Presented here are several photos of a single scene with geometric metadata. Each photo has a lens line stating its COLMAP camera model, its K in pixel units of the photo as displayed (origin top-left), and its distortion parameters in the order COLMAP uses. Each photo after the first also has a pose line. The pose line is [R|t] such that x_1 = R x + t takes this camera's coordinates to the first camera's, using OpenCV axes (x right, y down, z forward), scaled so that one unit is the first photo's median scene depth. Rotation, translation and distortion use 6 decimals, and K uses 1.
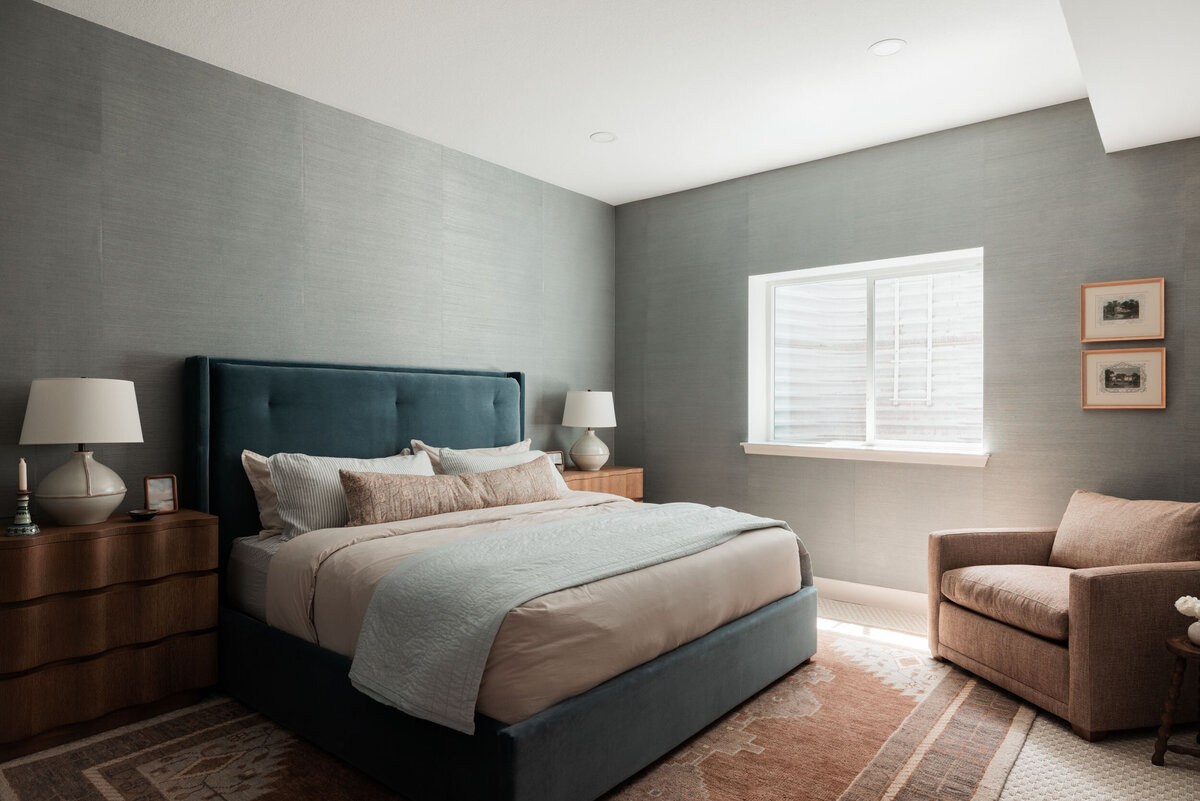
lens RADIAL K [[708.3, 0, 604.0], [0, 708.3, 408.7], [0, 0, 1]] dist [-0.001588, 0.000362]
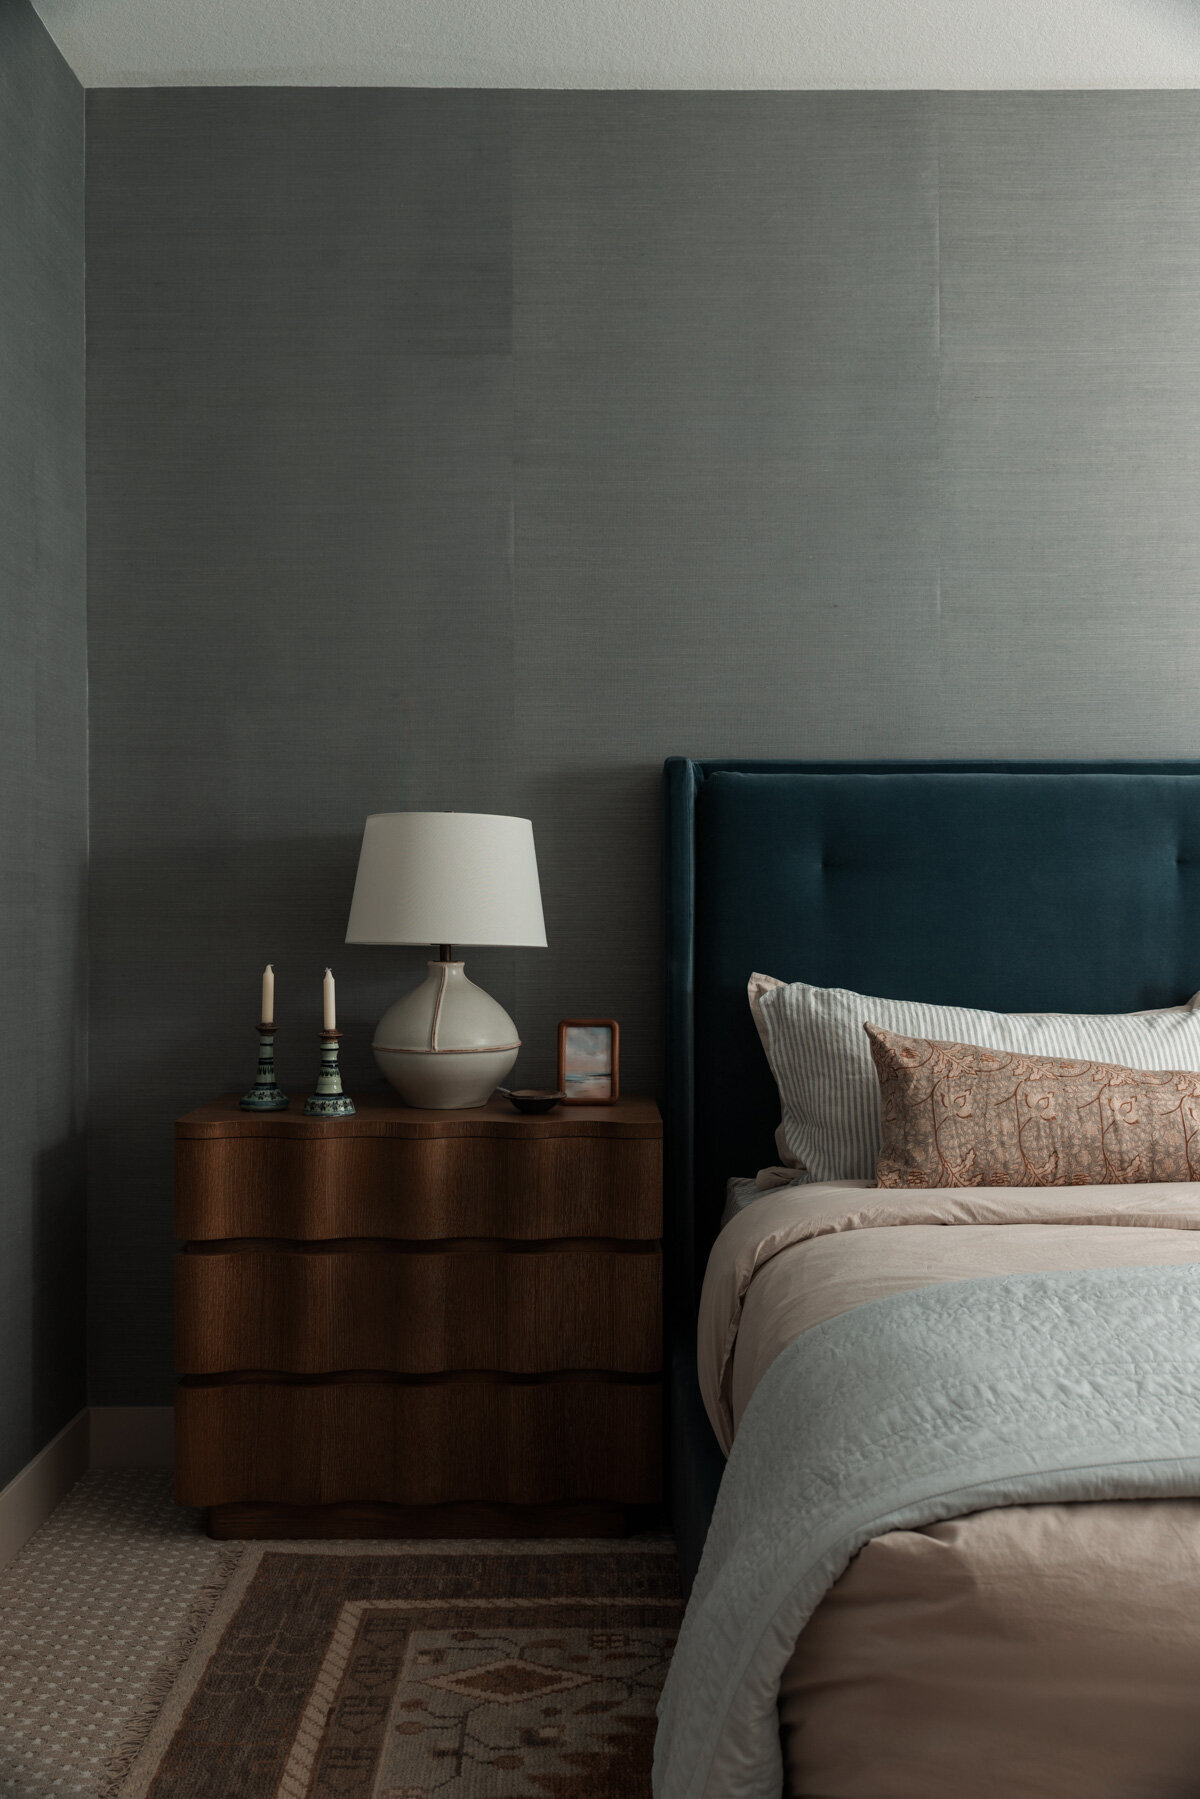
lens RADIAL K [[1715.5, 0, 600.0], [0, 1715.5, 899.5], [0, 0, 1]] dist [0.009880, 0.003293]
pose [[0.638513, 0.001880, -0.769608, 0.412448], [-0.002946, 0.999996, -0.000002, 0.026947], [0.769605, 0.002268, 0.638516, 0.503784]]
